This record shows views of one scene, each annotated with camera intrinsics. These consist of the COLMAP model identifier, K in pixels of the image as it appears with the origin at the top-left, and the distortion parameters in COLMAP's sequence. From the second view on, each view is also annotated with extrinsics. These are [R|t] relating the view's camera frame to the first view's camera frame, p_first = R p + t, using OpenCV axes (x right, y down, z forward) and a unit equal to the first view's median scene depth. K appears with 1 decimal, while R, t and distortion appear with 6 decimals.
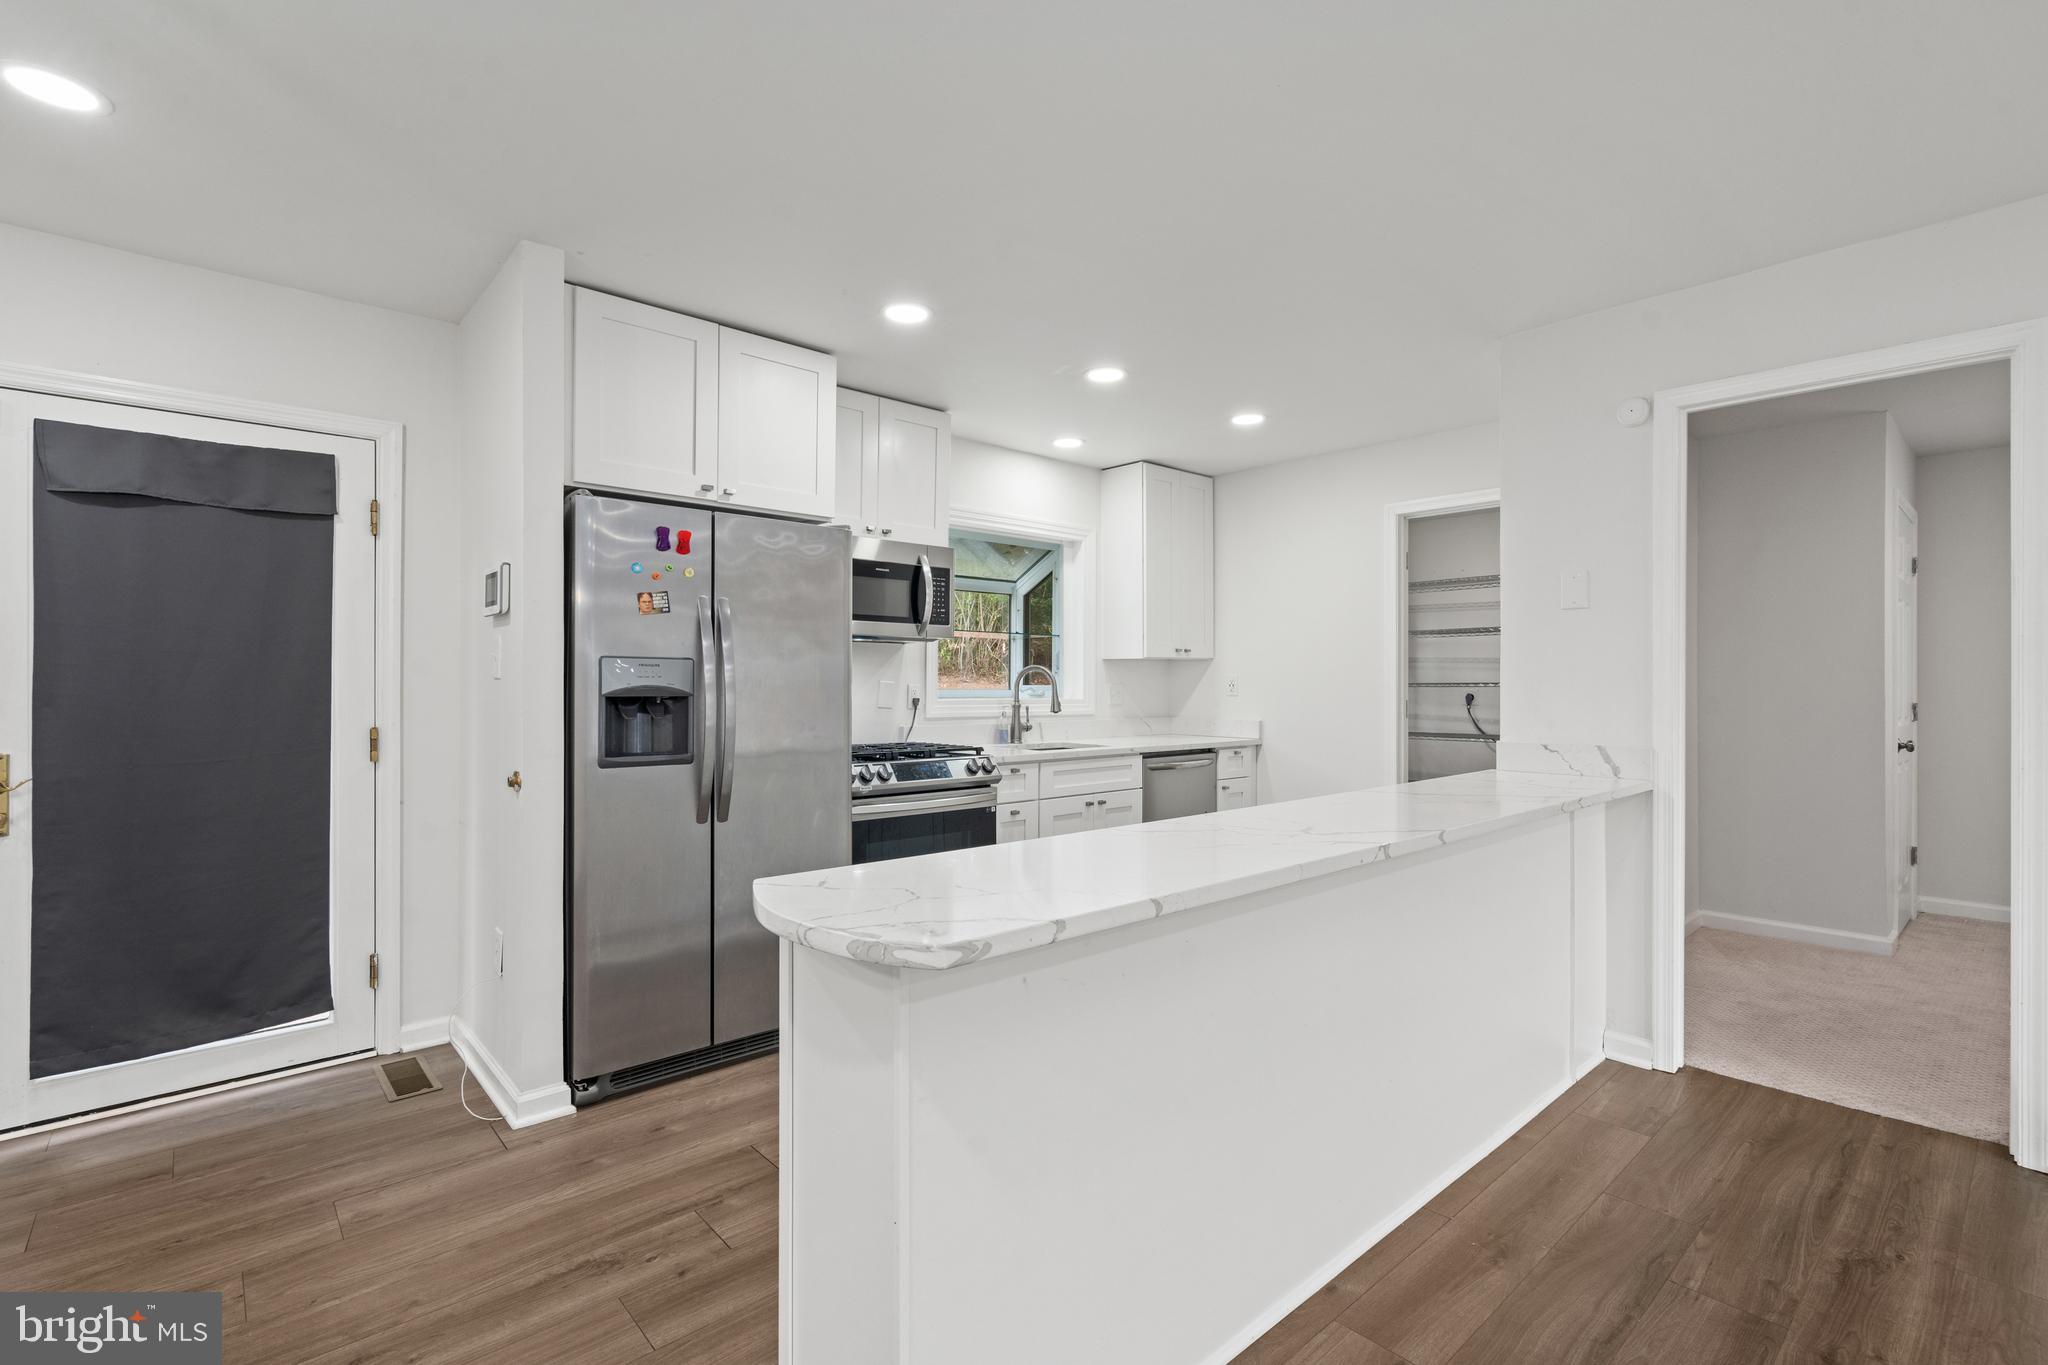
lens RADIAL K [[943.3, 0, 1018.9], [0, 943.3, 669.1], [0, 0, 1]] dist [-0.004996, 0.001876]
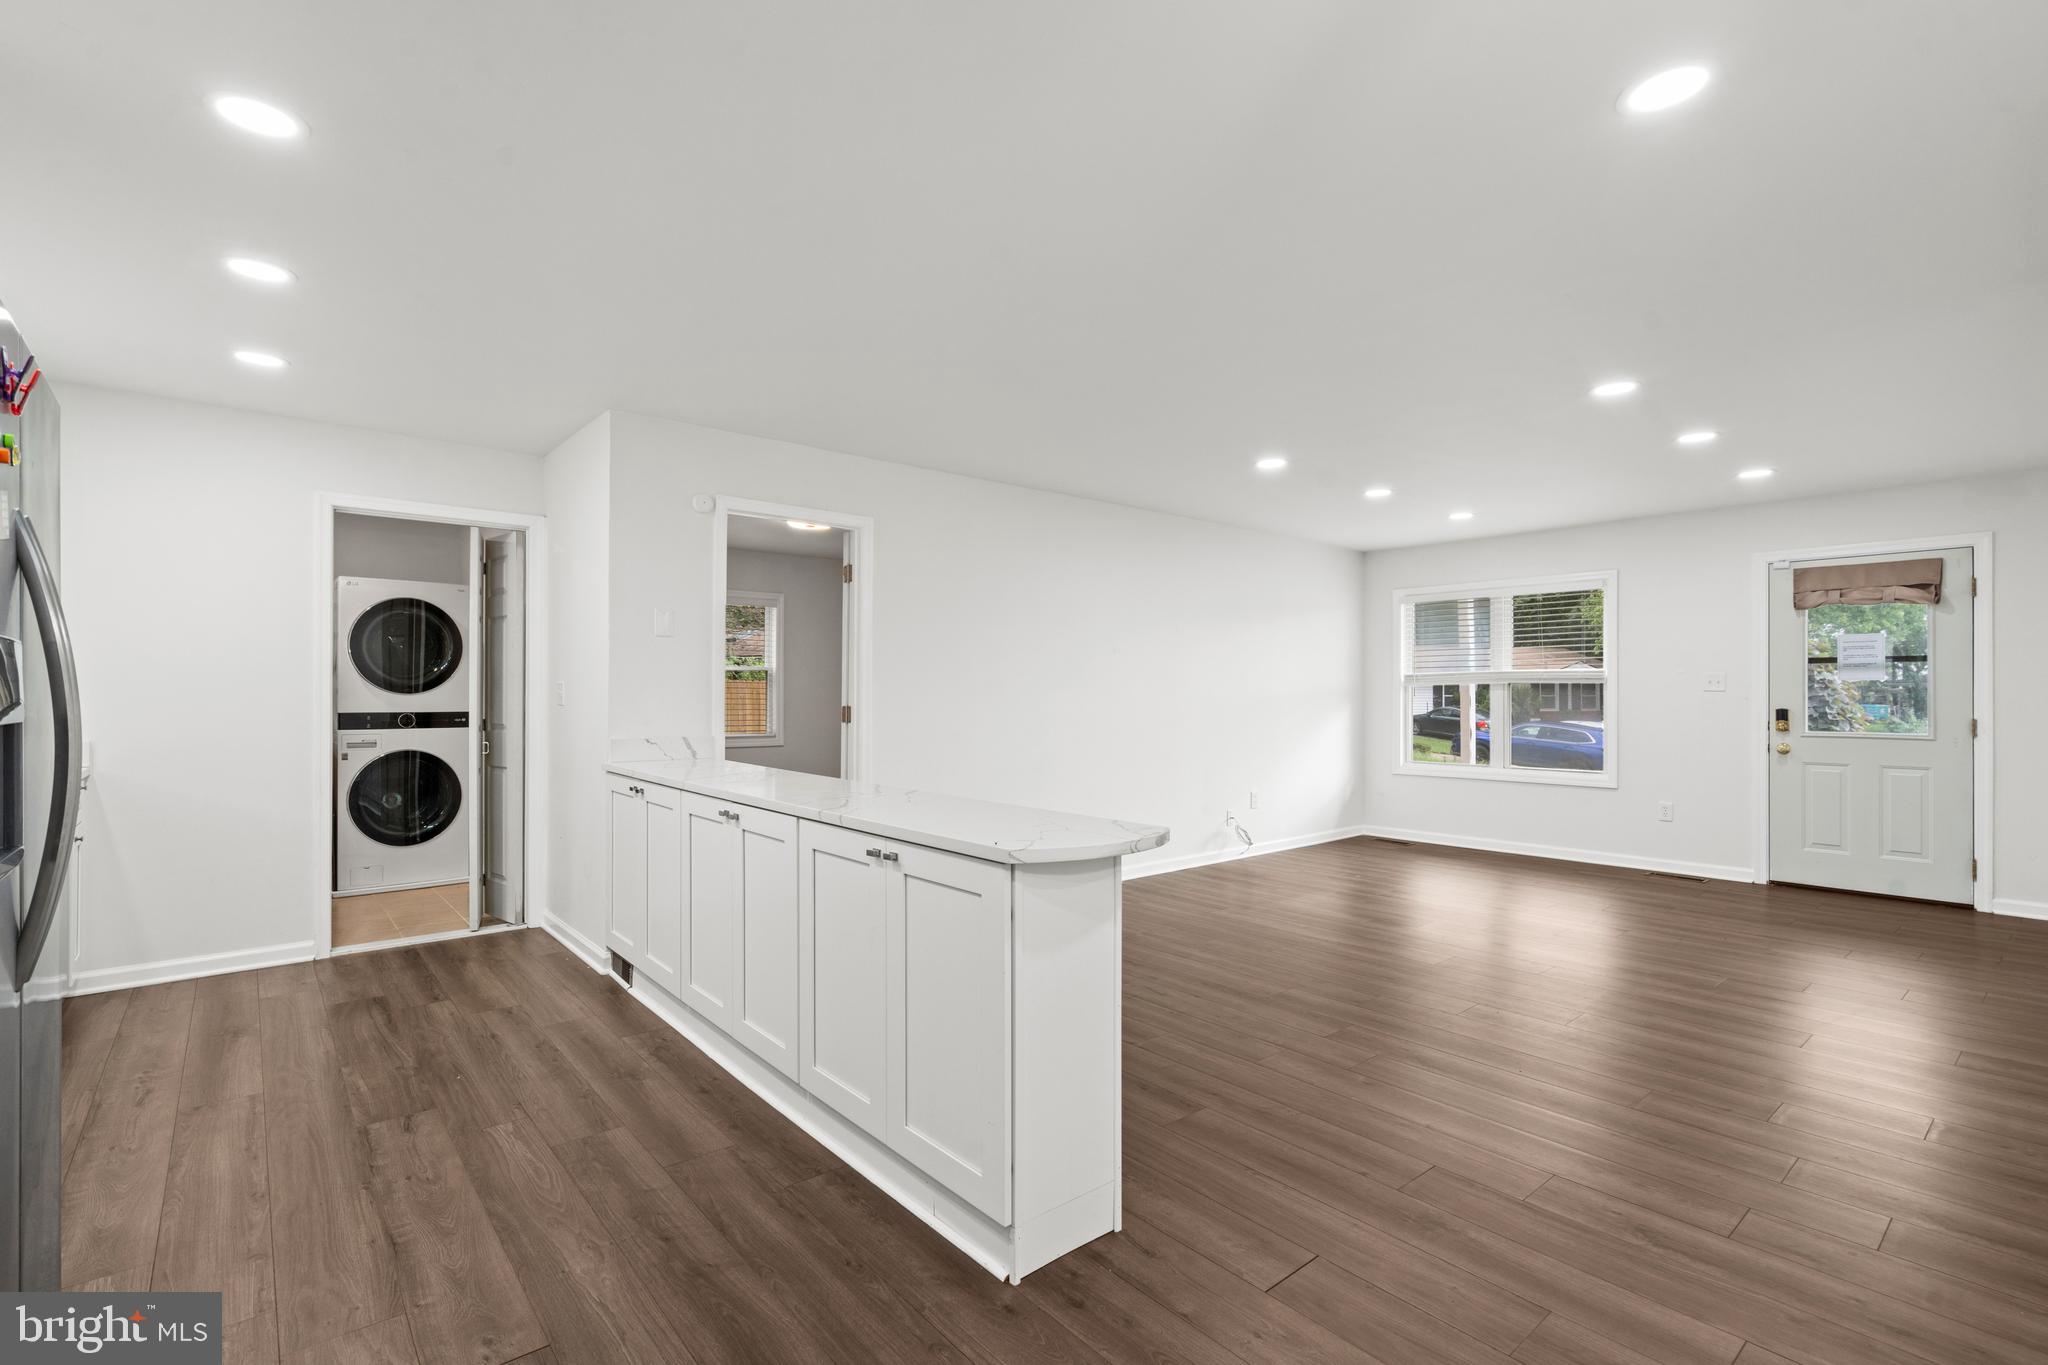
lens RADIAL K [[943.3, 0, 1022.2], [0, 943.3, 697.1], [0, 0, 1]] dist [-0.004996, 0.001876]
pose [[0.029749, -0.008197, 0.999524, -0.775923], [-0.019484, 0.999772, 0.008779, -0.000170], [-0.999367, -0.019736, 0.029582, 0.468896]]
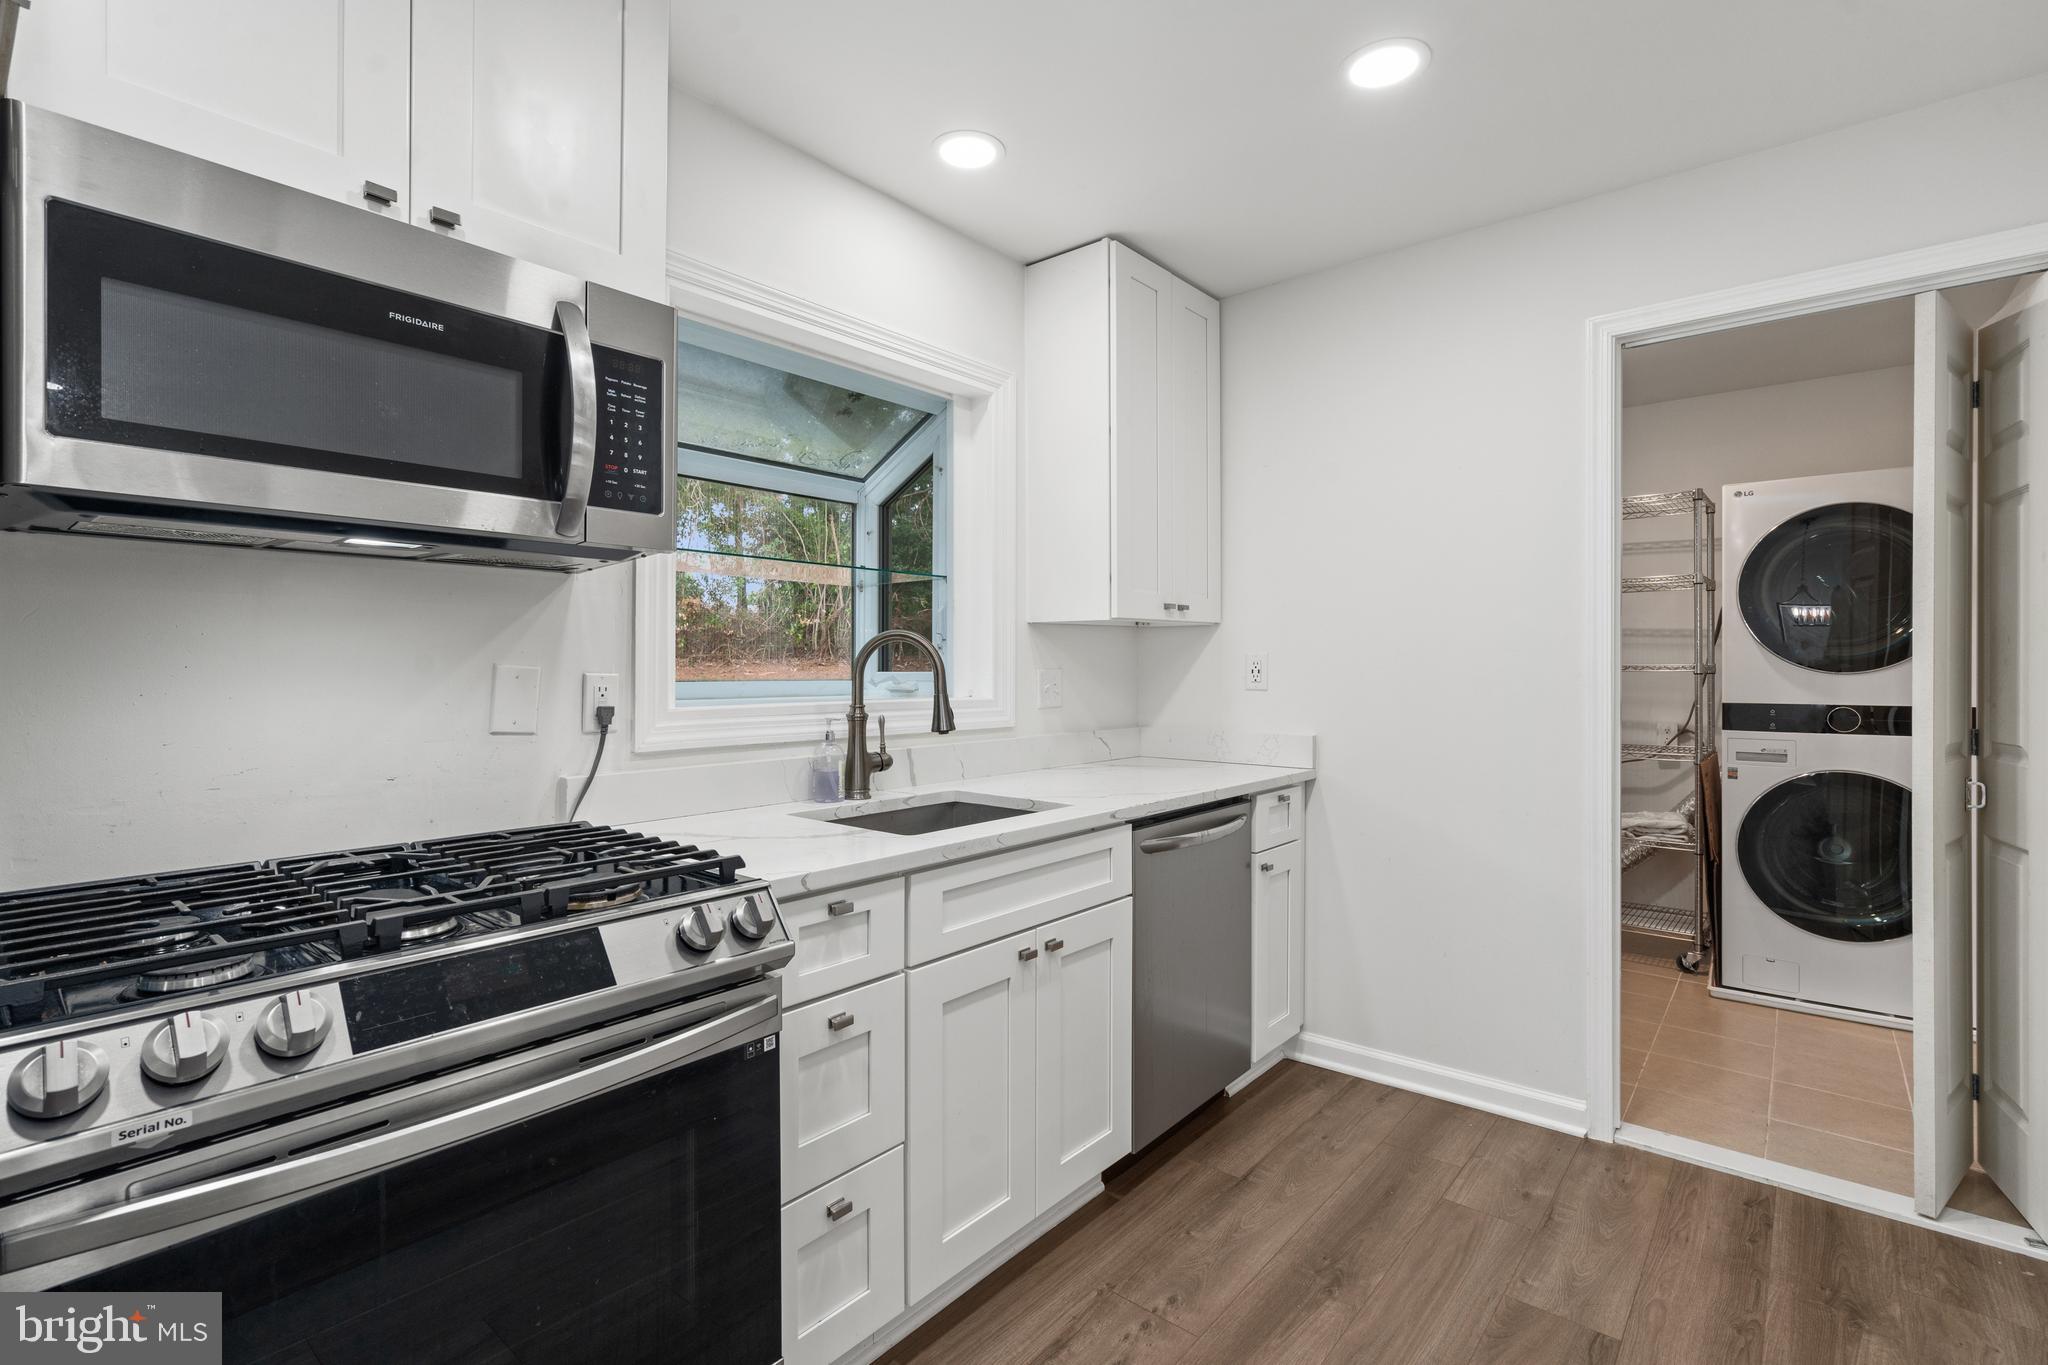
lens RADIAL K [[943.3, 0, 1027.5], [0, 943.3, 663.2], [0, 0, 1]] dist [-0.004996, 0.001876]
pose [[0.989398, -0.002346, 0.145207, 0.020014], [0.000531, 0.999921, 0.012535, 0.009779], [-0.145225, -0.012325, 0.989322, 0.845757]]
